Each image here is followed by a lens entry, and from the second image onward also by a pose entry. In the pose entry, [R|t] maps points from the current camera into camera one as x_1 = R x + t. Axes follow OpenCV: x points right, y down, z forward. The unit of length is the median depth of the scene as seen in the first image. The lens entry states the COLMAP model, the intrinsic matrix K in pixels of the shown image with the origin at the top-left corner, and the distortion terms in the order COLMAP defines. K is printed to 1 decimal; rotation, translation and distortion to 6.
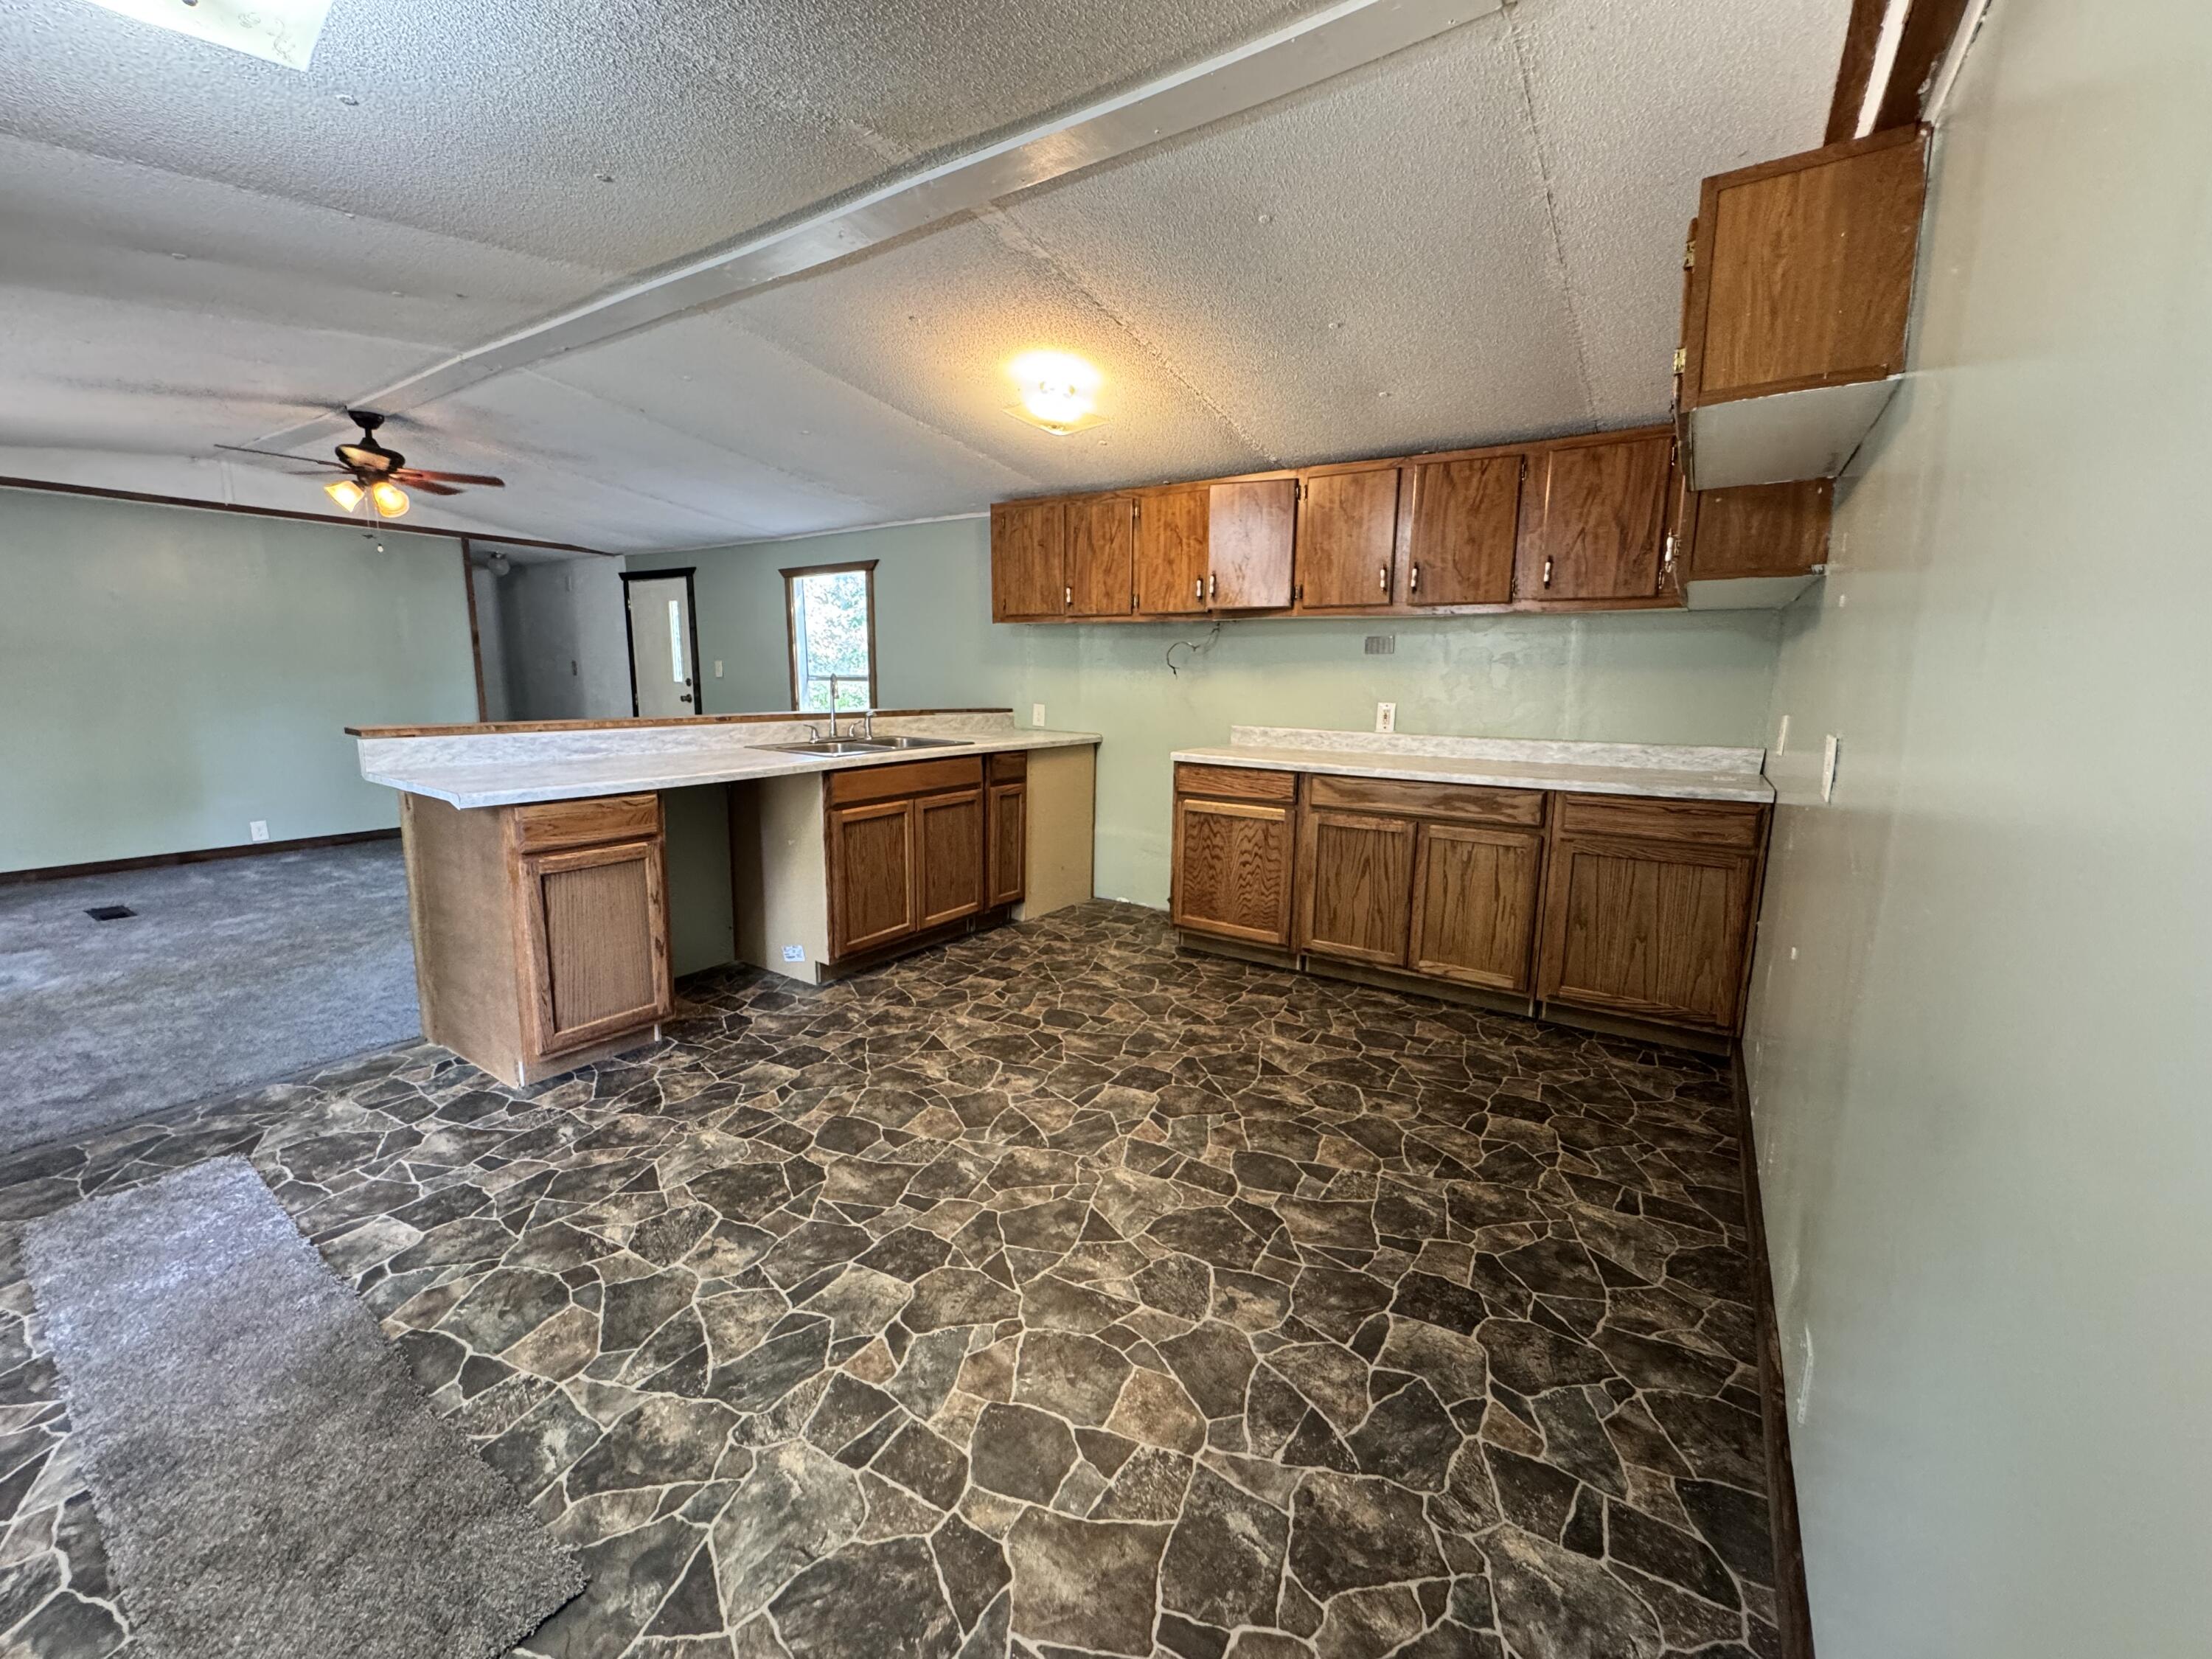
lens RADIAL K [[890.6, 0, 1104.8], [0, 890.6, 823.9], [0, 0, 1]] dist [-0.001035, 0.000352]
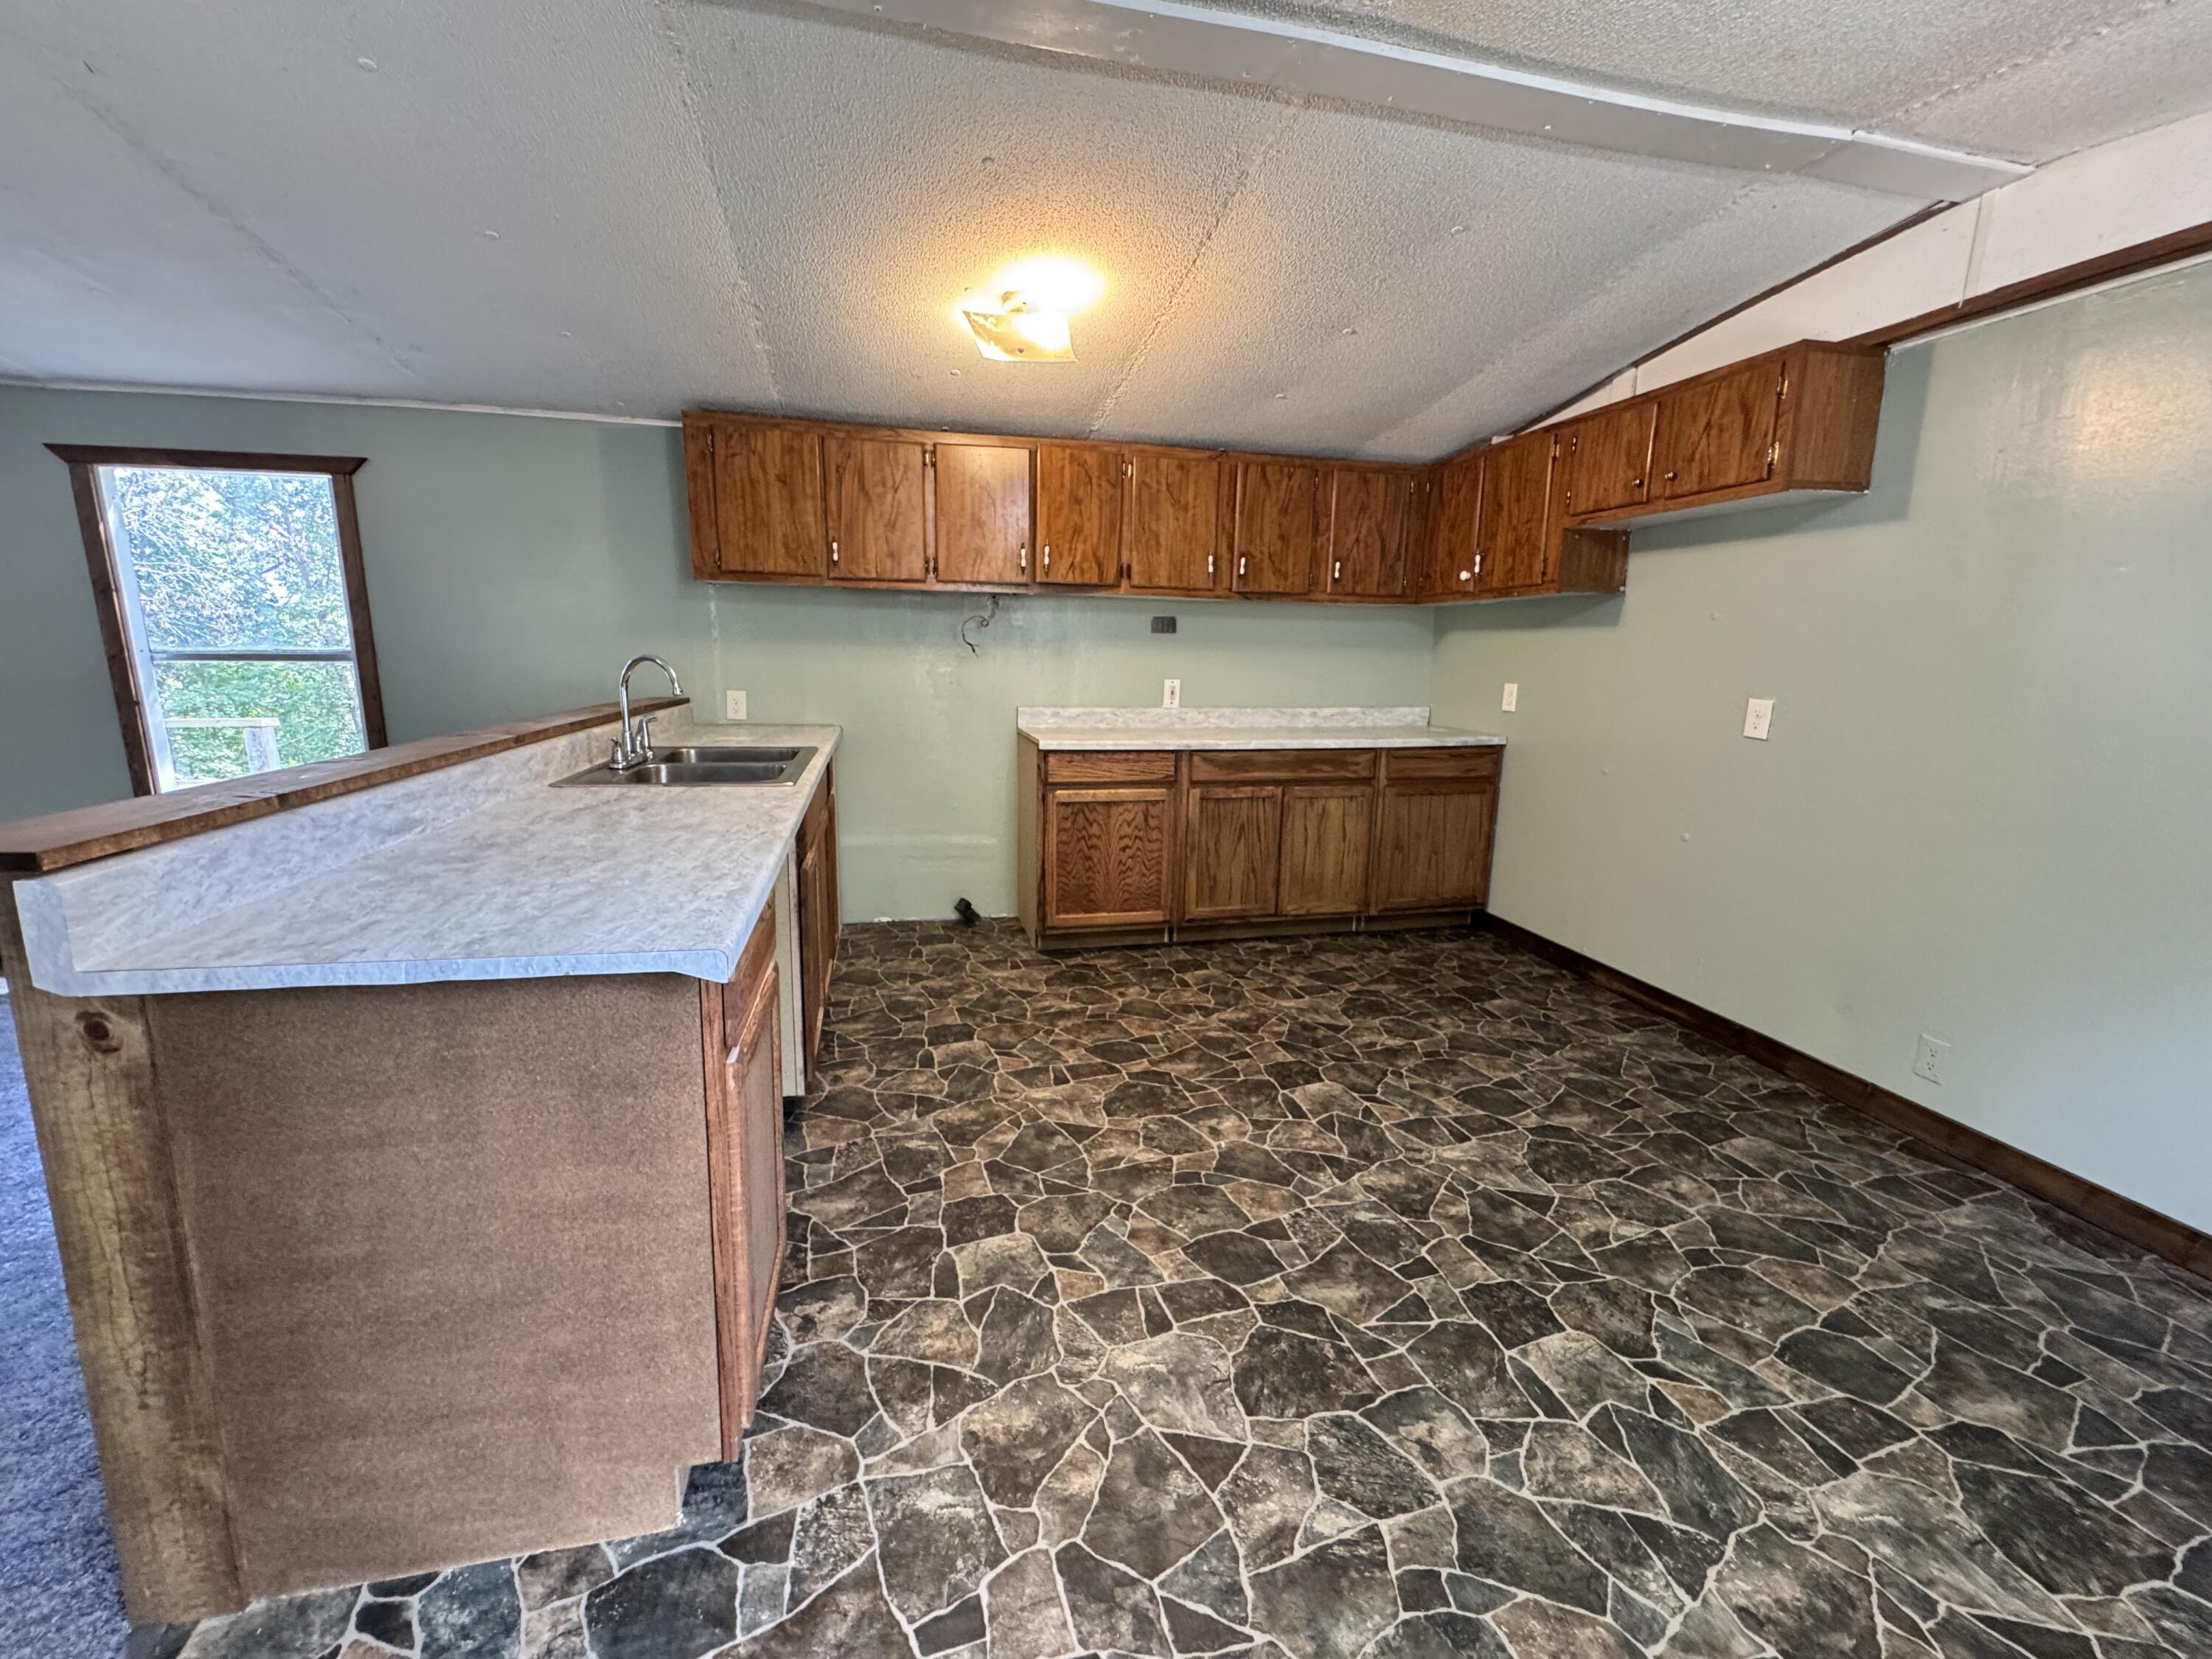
lens RADIAL K [[890.2, 0, 1102.1], [0, 890.2, 824.7], [0, 0, 1]] dist [-0.002944, 0.000155]
pose [[0.683942, -0.141786, 0.715626, -0.737704], [0.114829, 0.989627, 0.086328, -0.091175], [-0.720443, 0.023132, 0.693128, 0.450405]]
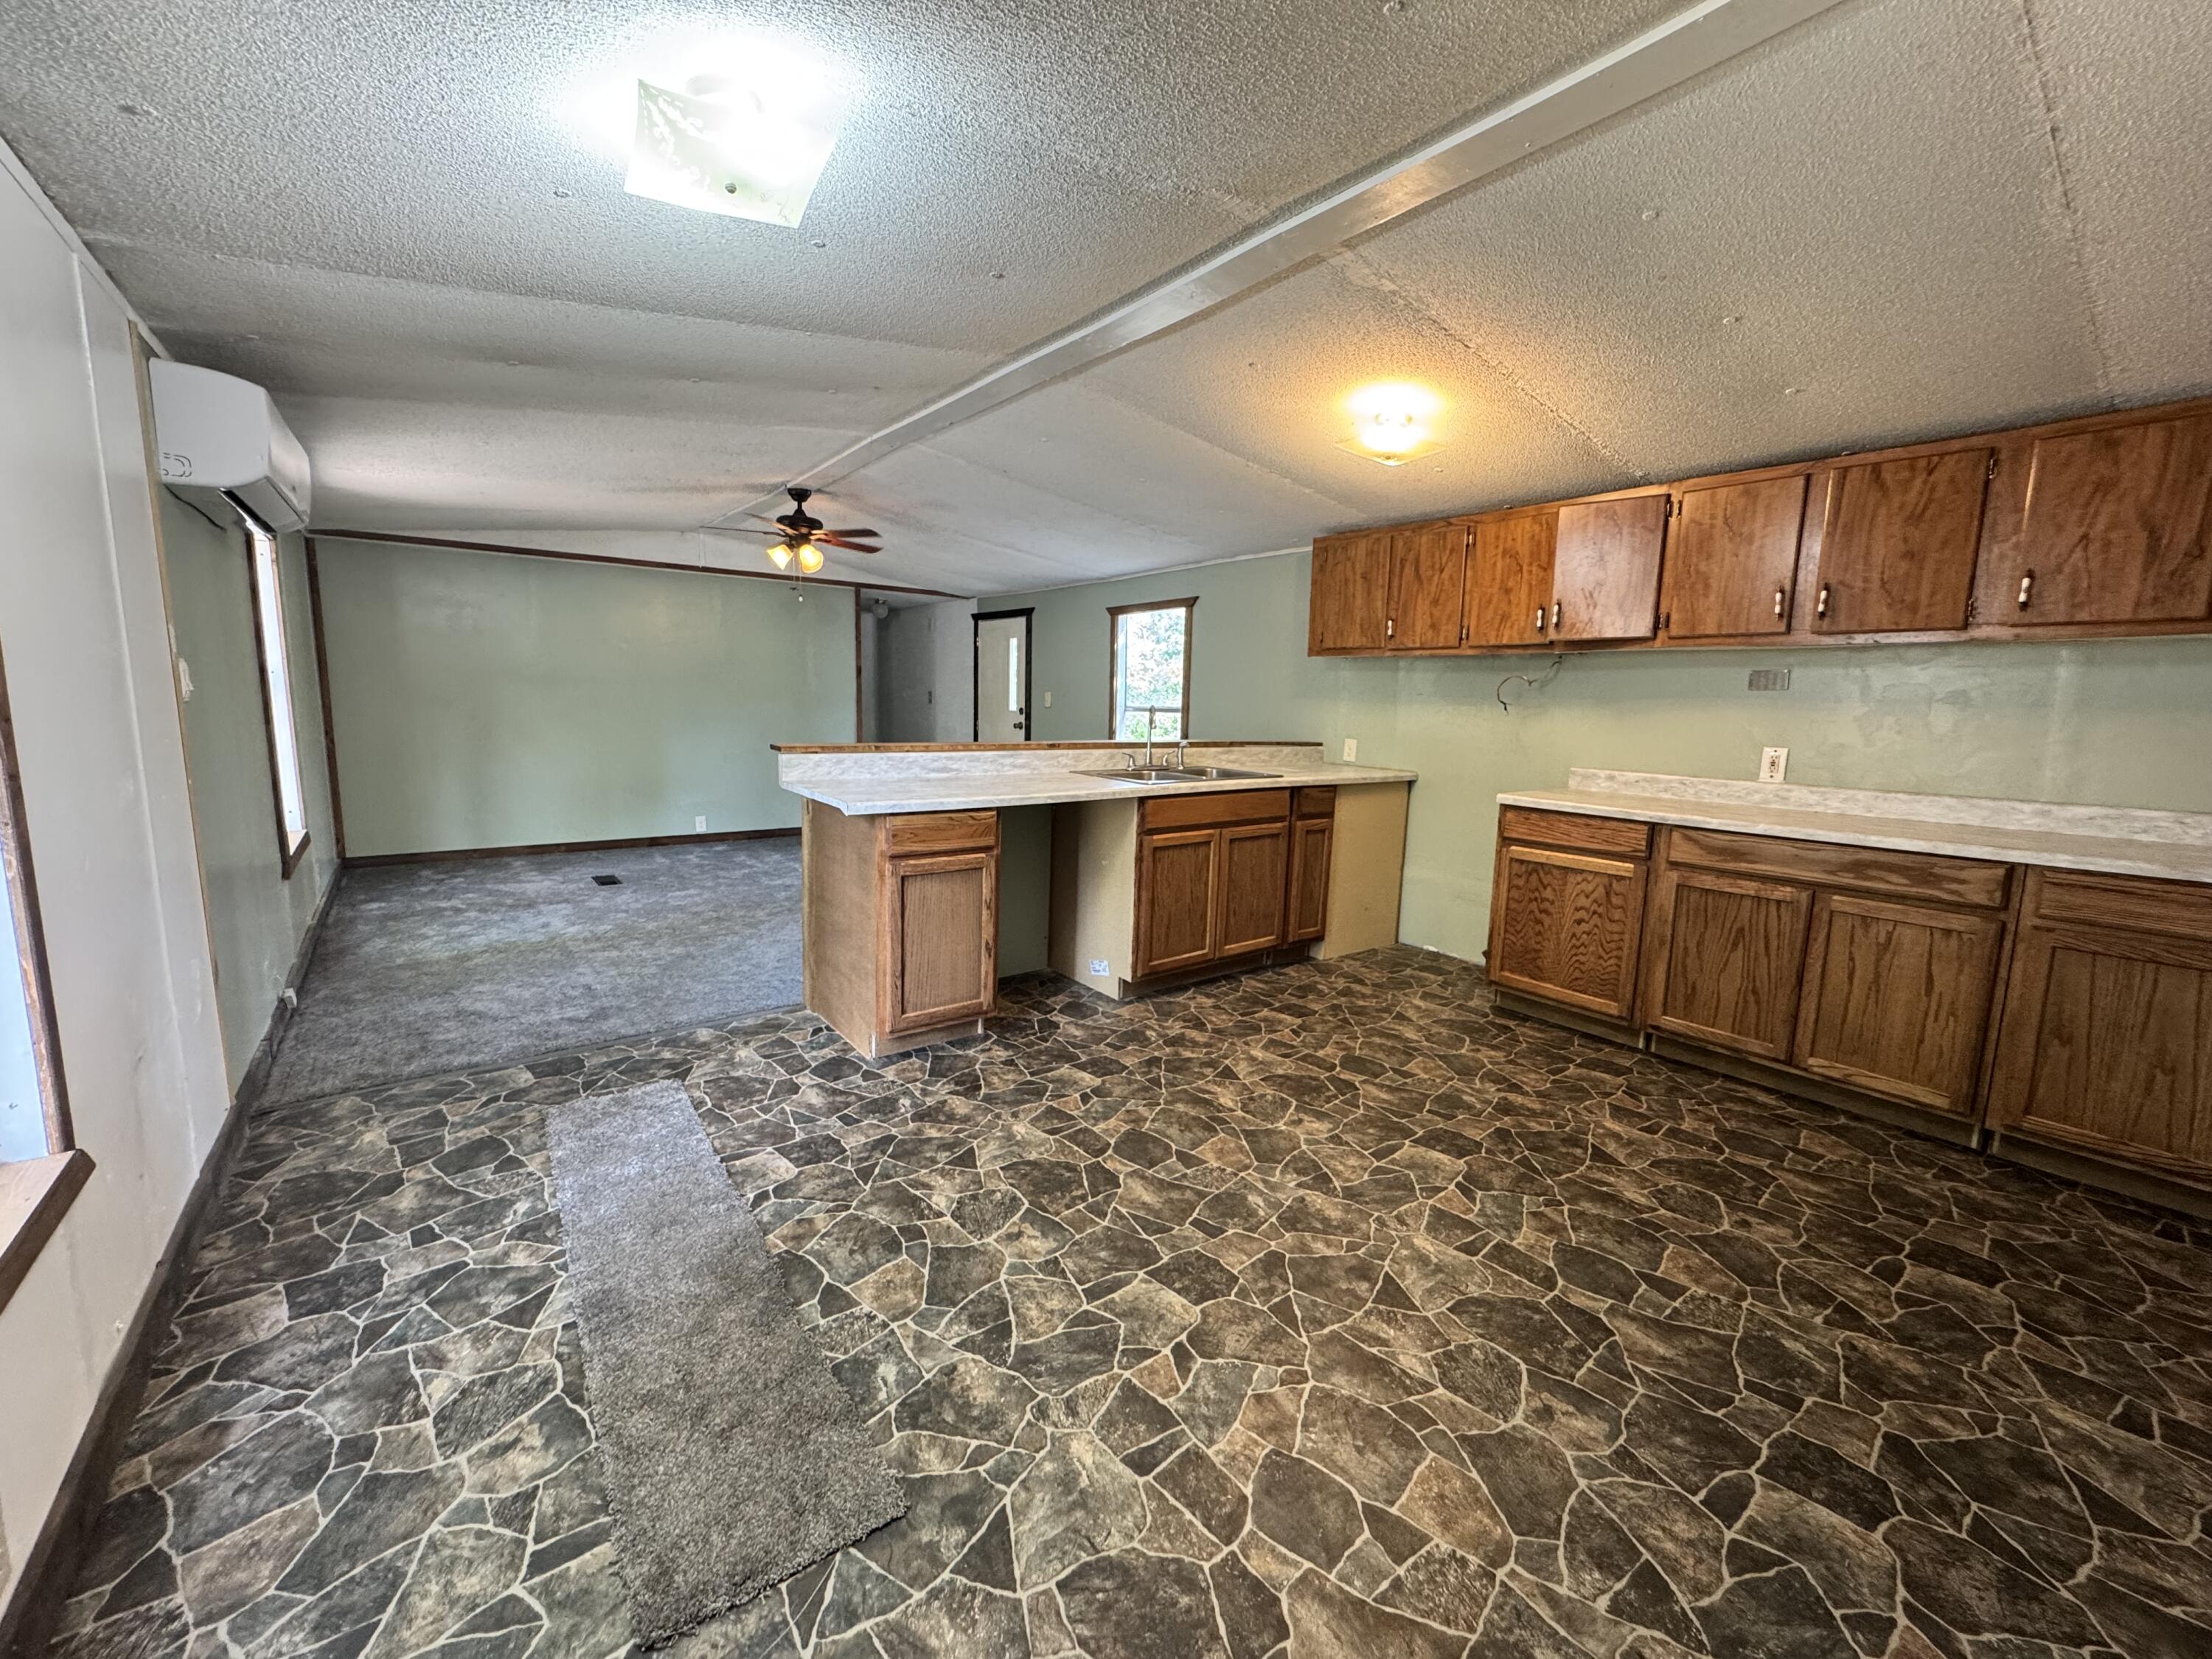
lens RADIAL K [[890.6, 0, 1104.8], [0, 890.6, 823.9], [0, 0, 1]] dist [-0.001035, 0.000352]
pose [[0.944664, 0.055685, -0.323278, -0.013576], [-0.067197, 0.997438, -0.024550, 0.000787], [0.321082, 0.044915, 0.945986, -0.009292]]
